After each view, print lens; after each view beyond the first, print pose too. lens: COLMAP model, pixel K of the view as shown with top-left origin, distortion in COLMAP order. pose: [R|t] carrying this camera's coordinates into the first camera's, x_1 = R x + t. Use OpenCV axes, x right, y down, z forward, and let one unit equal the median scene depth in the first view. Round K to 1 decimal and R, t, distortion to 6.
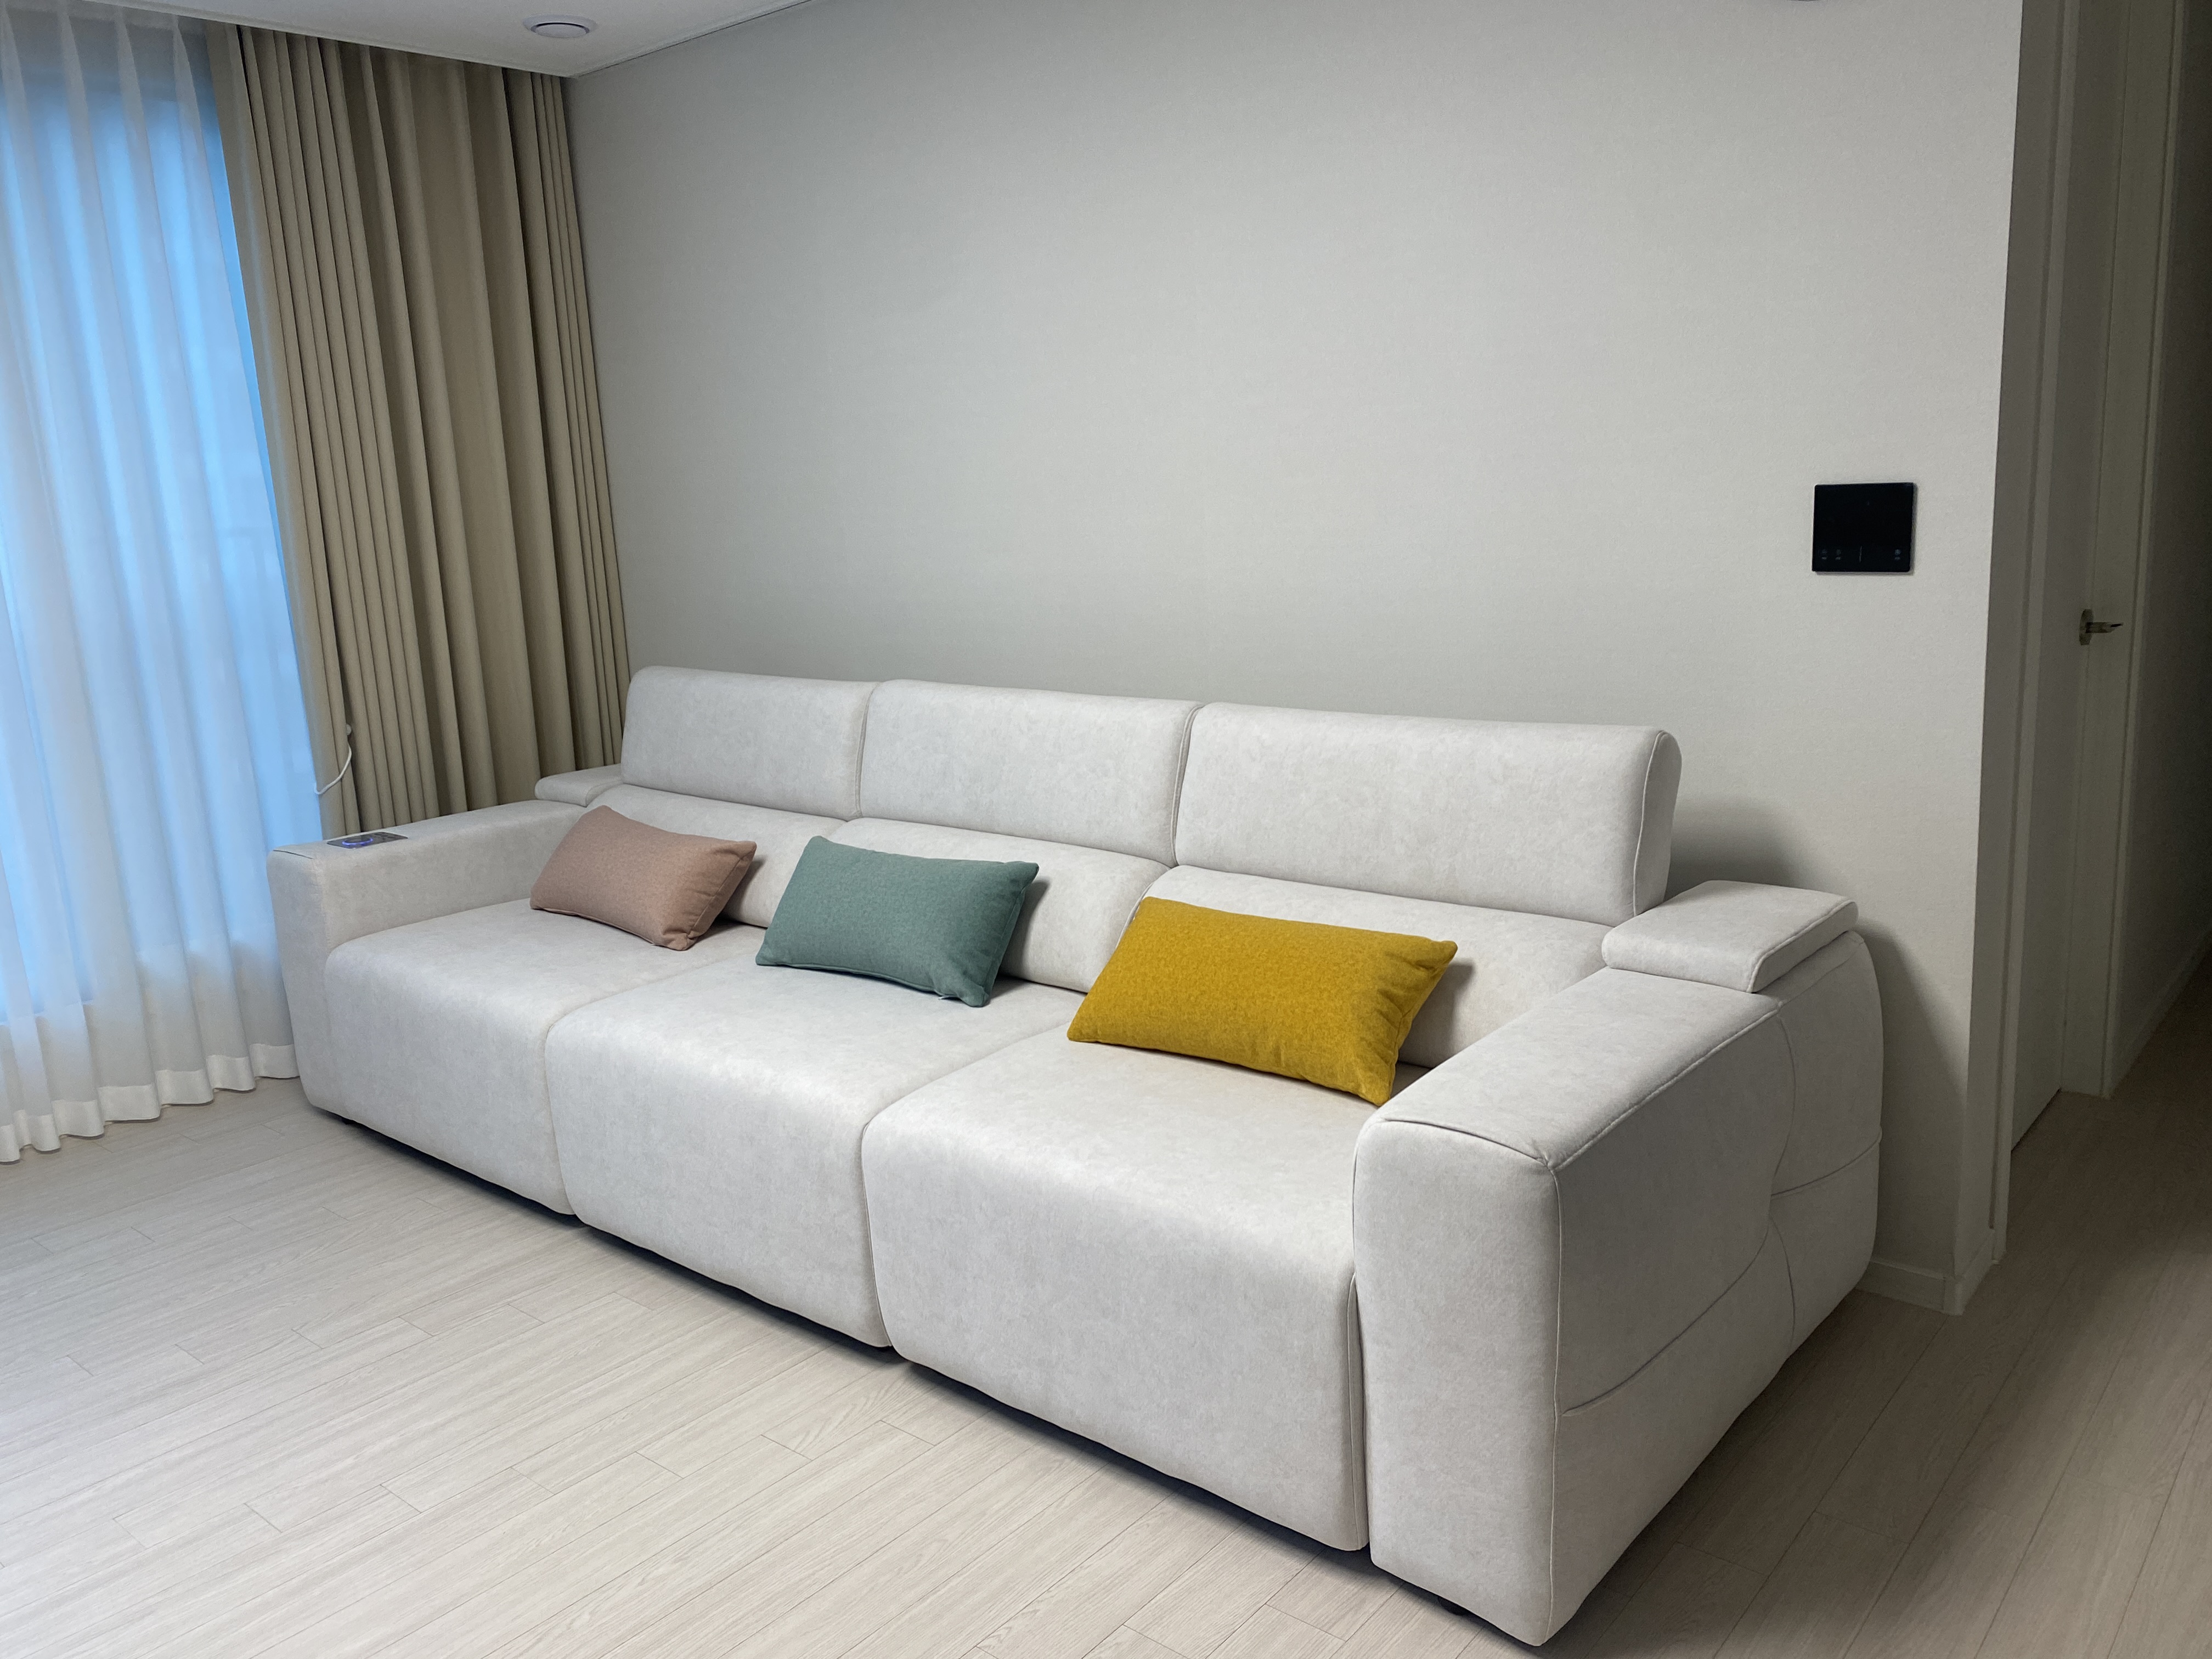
lens RADIAL K [[1668.5, 0, 1113.8], [0, 1668.5, 818.0], [0, 0, 1]] dist [0.025597, -0.017312]
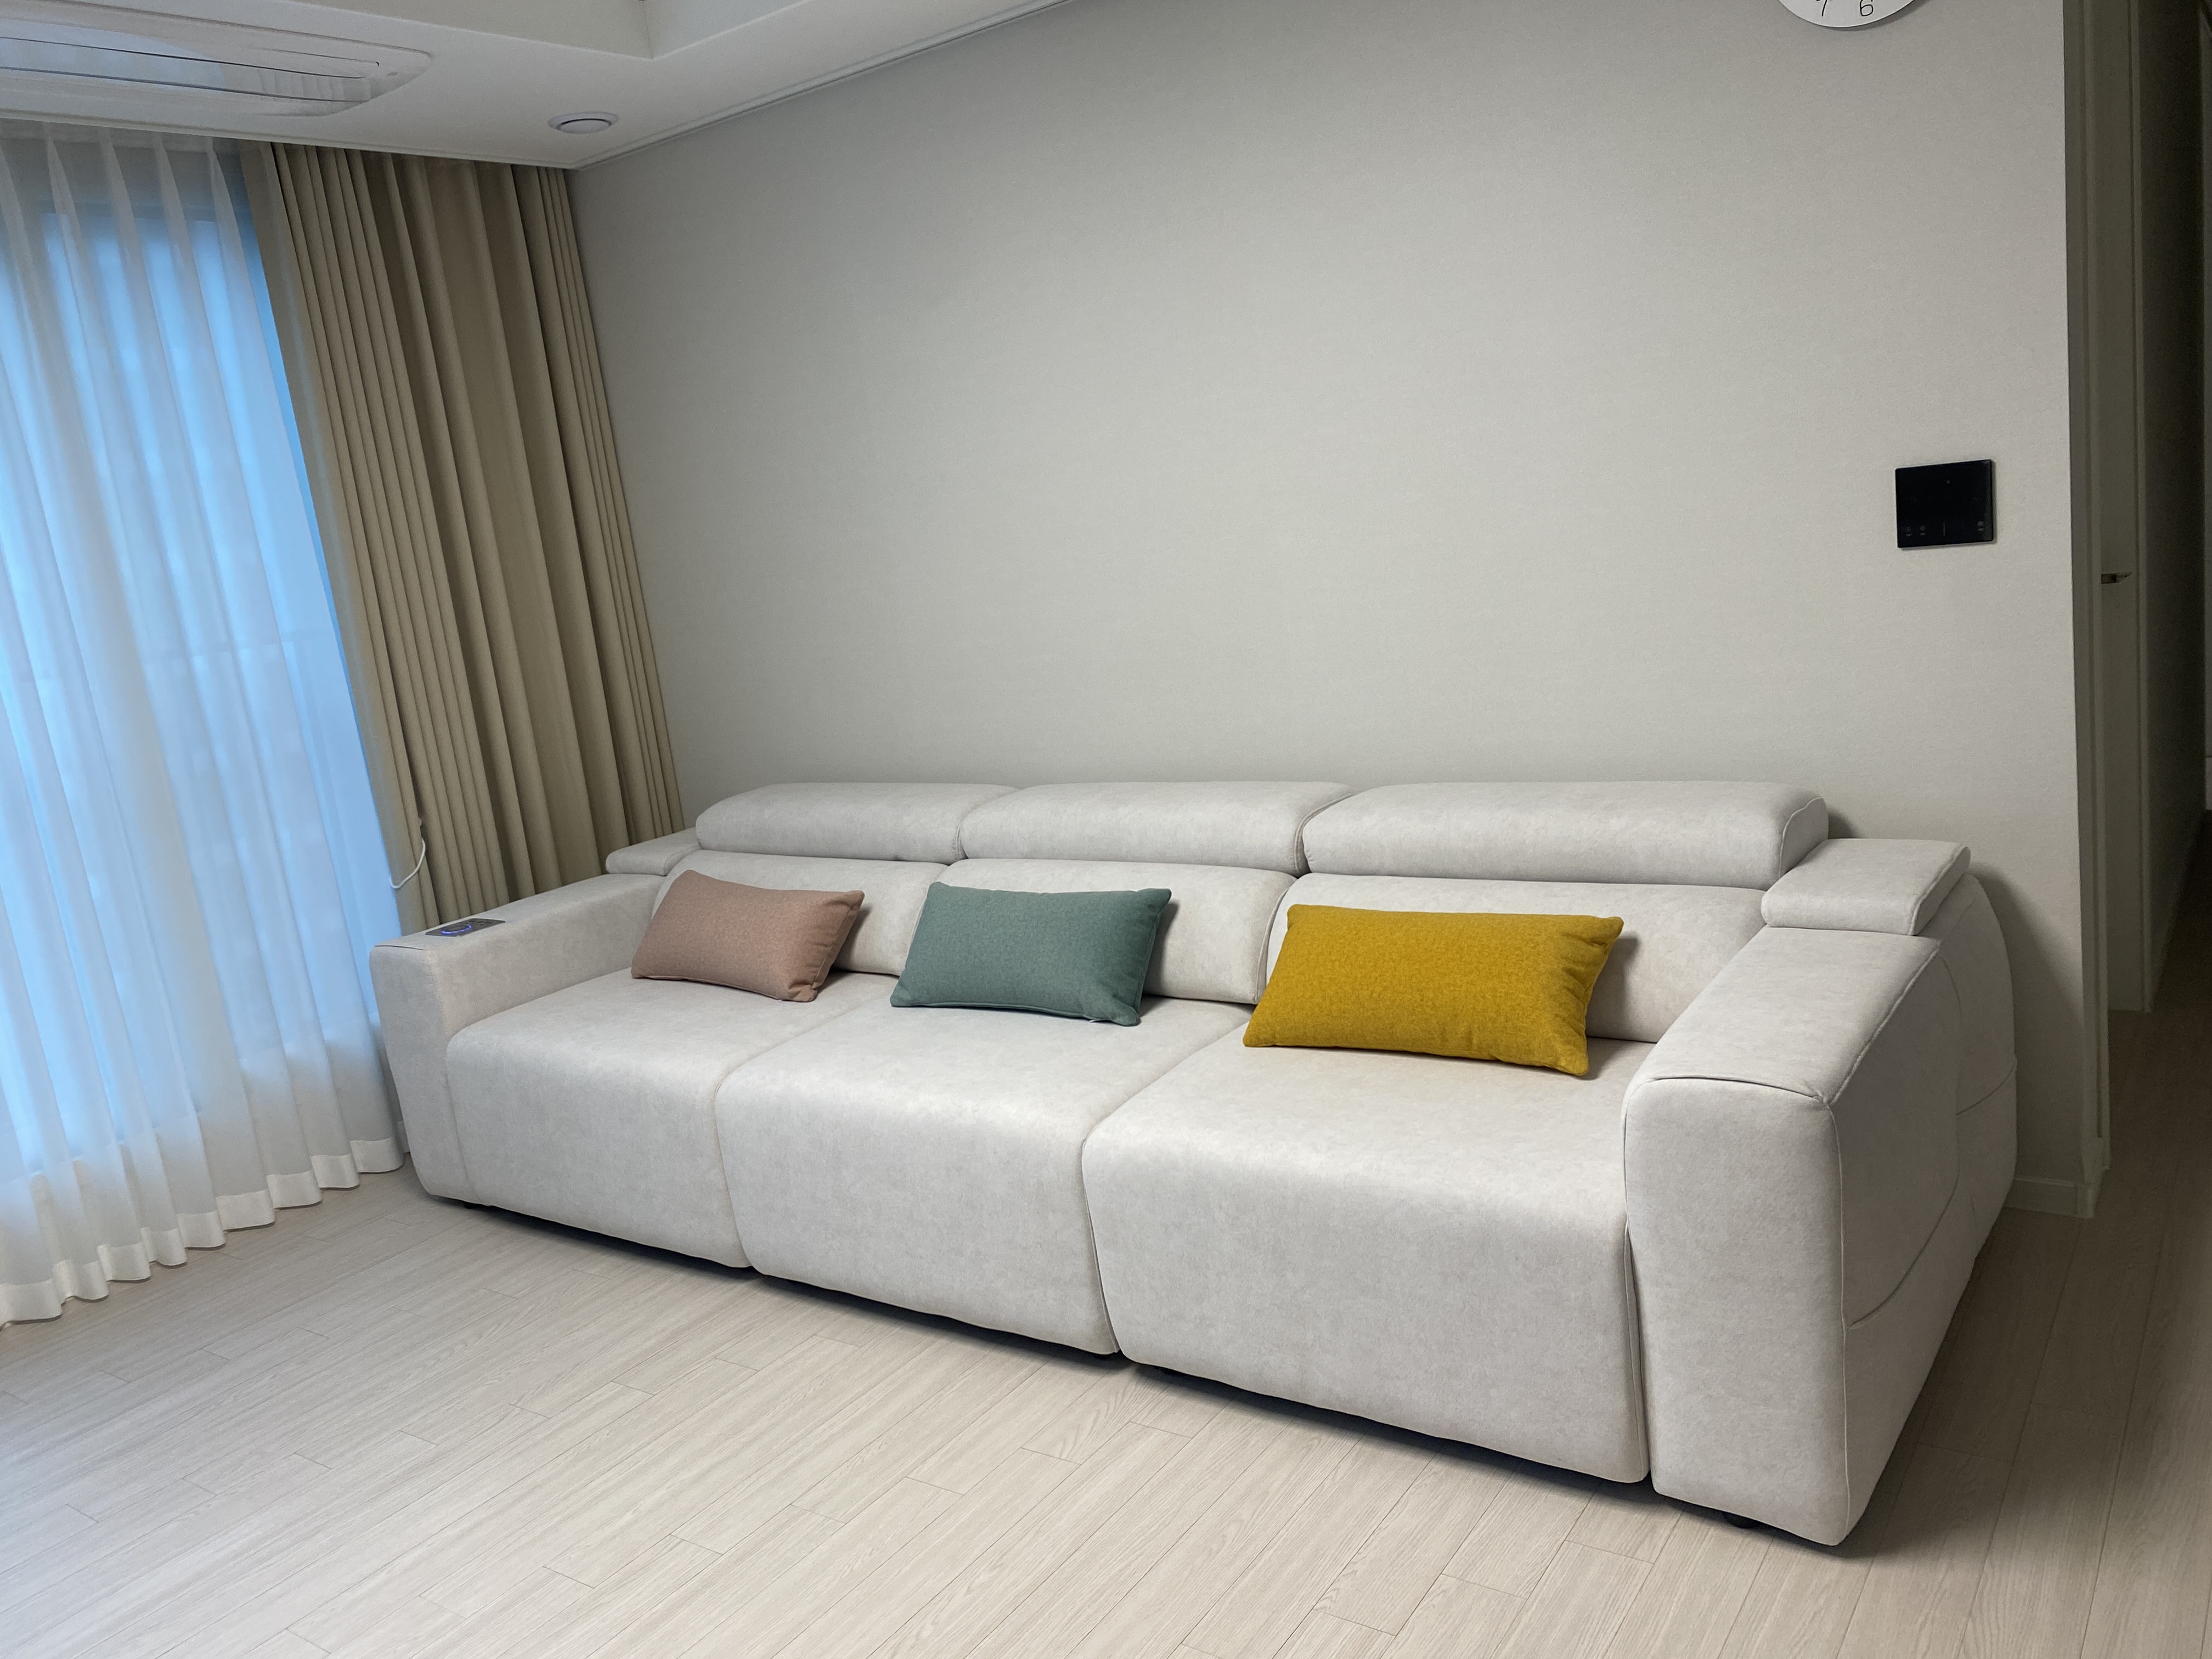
lens RADIAL K [[1668.5, 0, 1078.0], [0, 1668.5, 820.8], [0, 0, 1]] dist [0.025597, -0.017312]
pose [[0.994144, -0.090671, 0.058794, -0.193691], [0.091619, 0.995701, -0.013617, -0.004643], [-0.057306, 0.018924, 0.998177, -0.053965]]
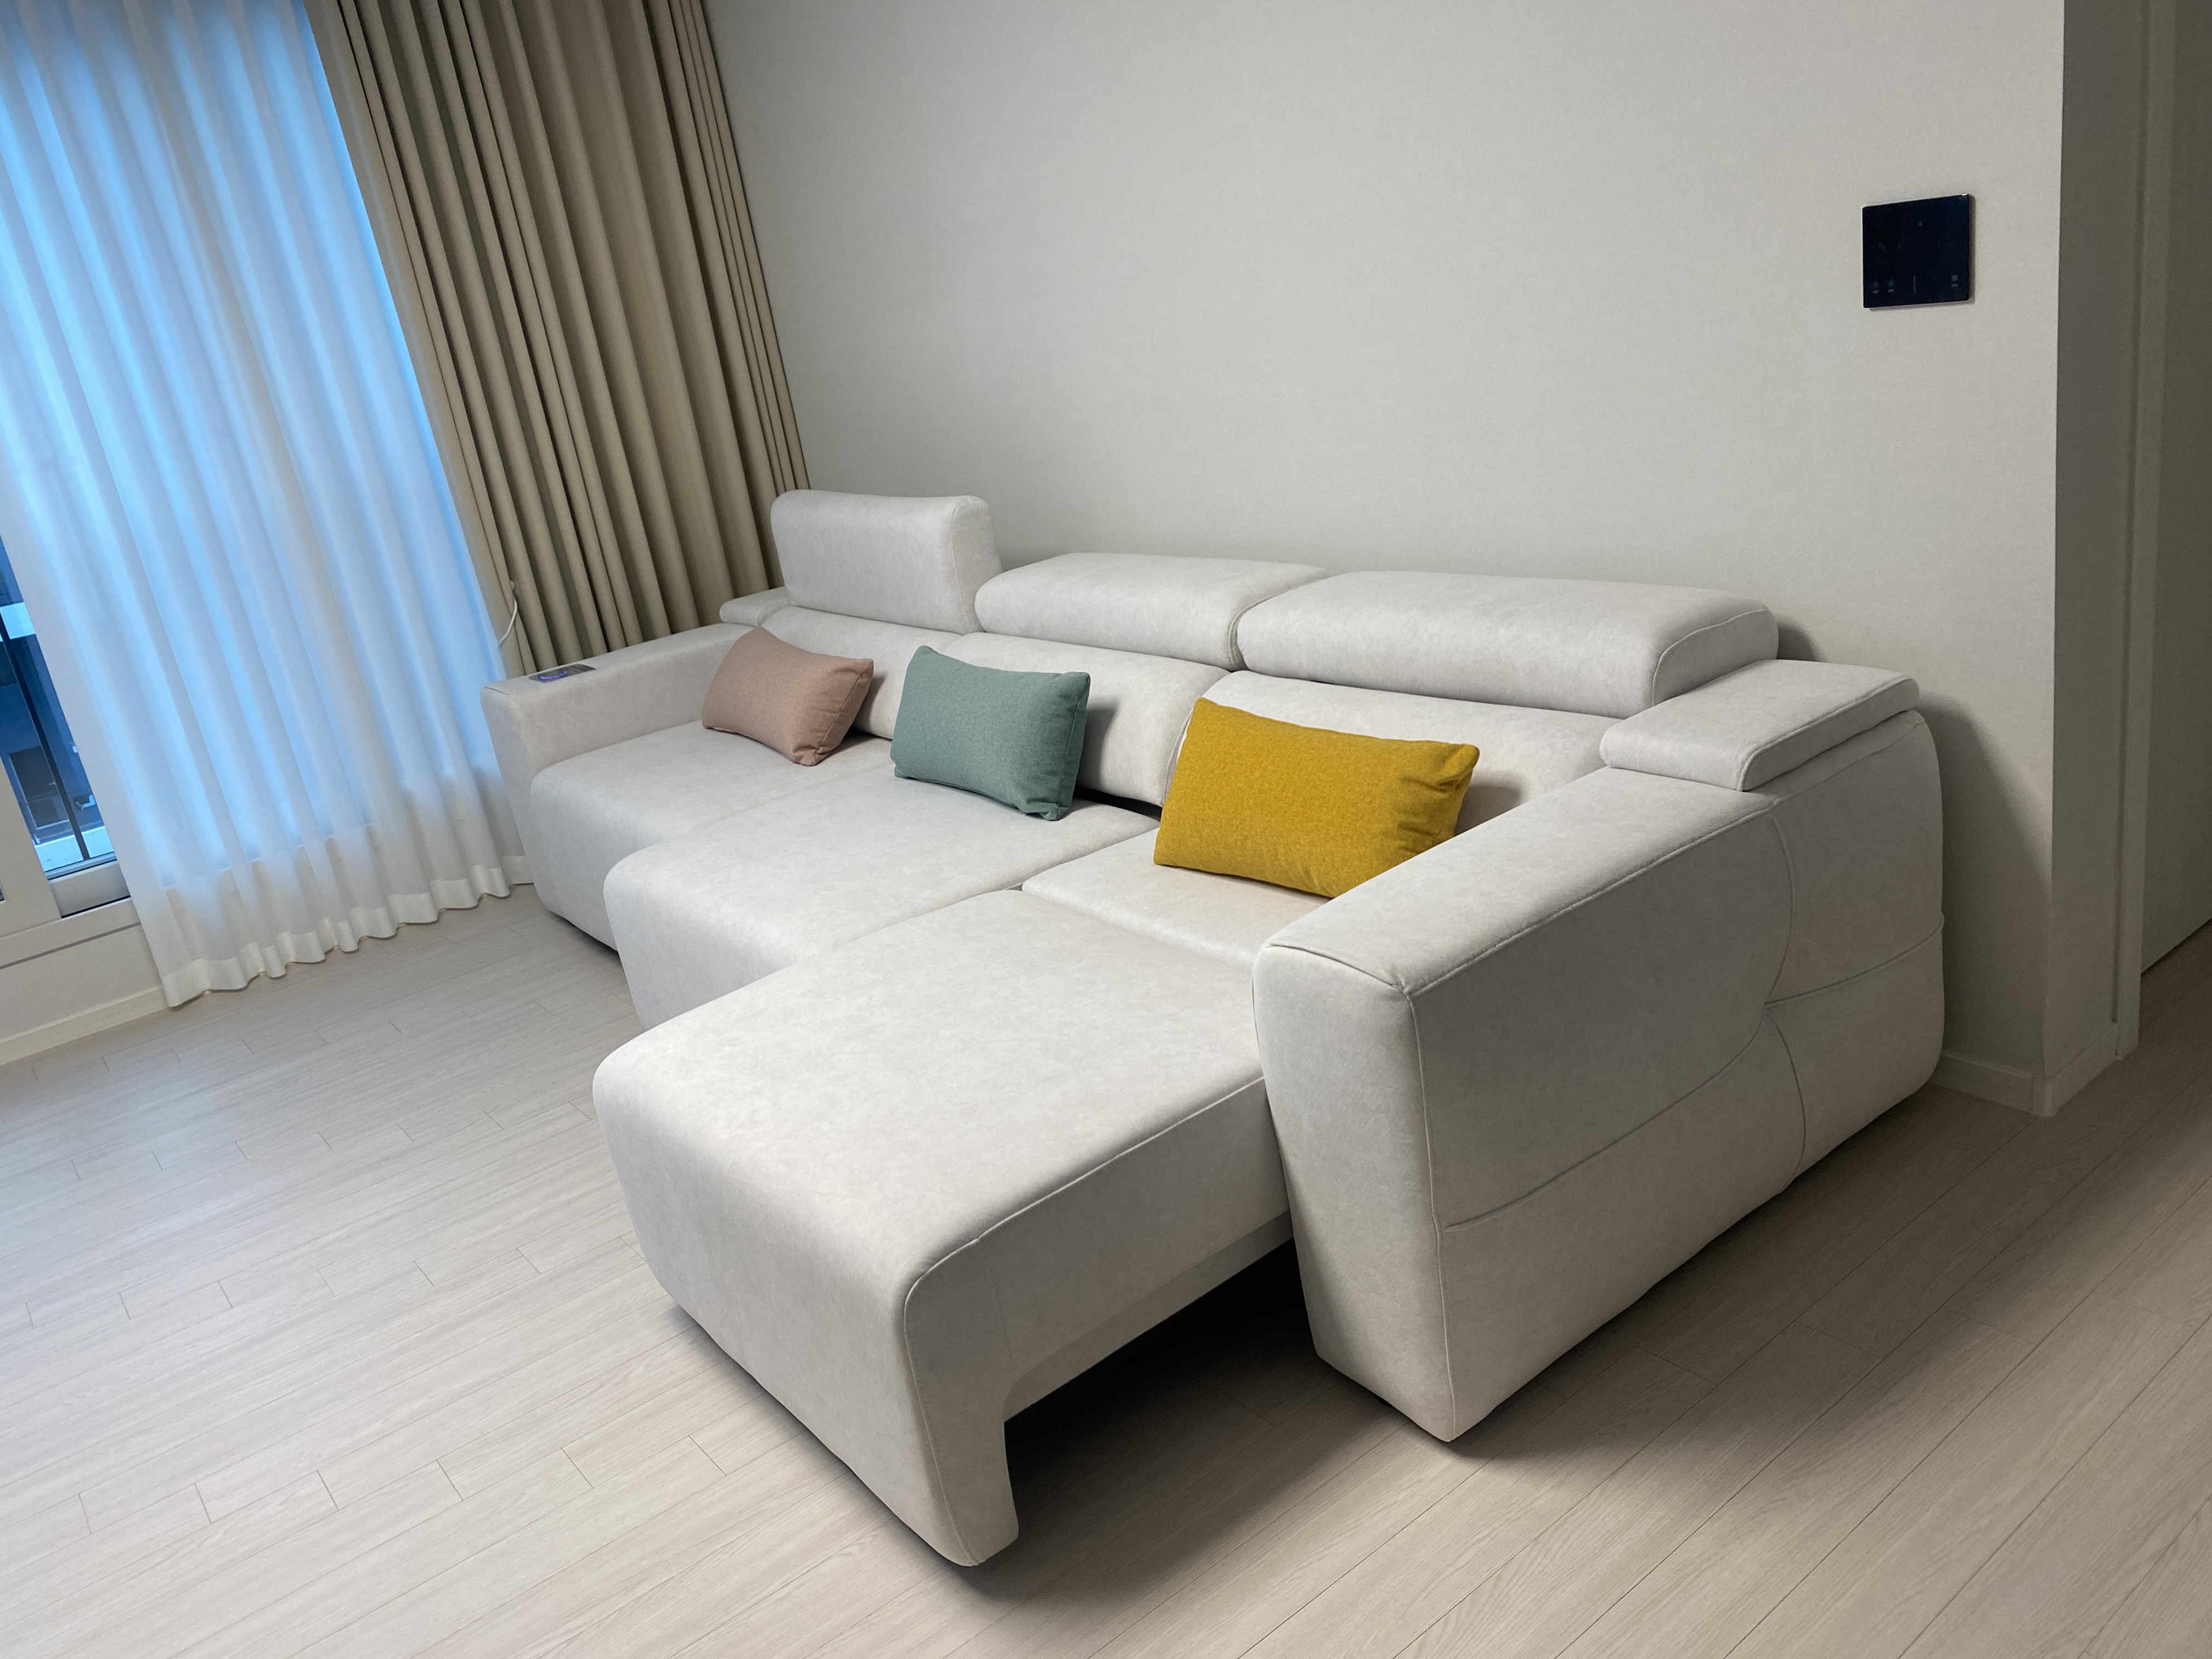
lens RADIAL K [[1668.5, 0, 1089.9], [0, 1668.5, 812.7], [0, 0, 1]] dist [0.025597, -0.017312]
pose [[0.970828, -0.034105, -0.237340, 0.222251], [0.067329, 0.988783, 0.133322, -0.029457], [0.230131, -0.145413, 0.962234, 0.013410]]
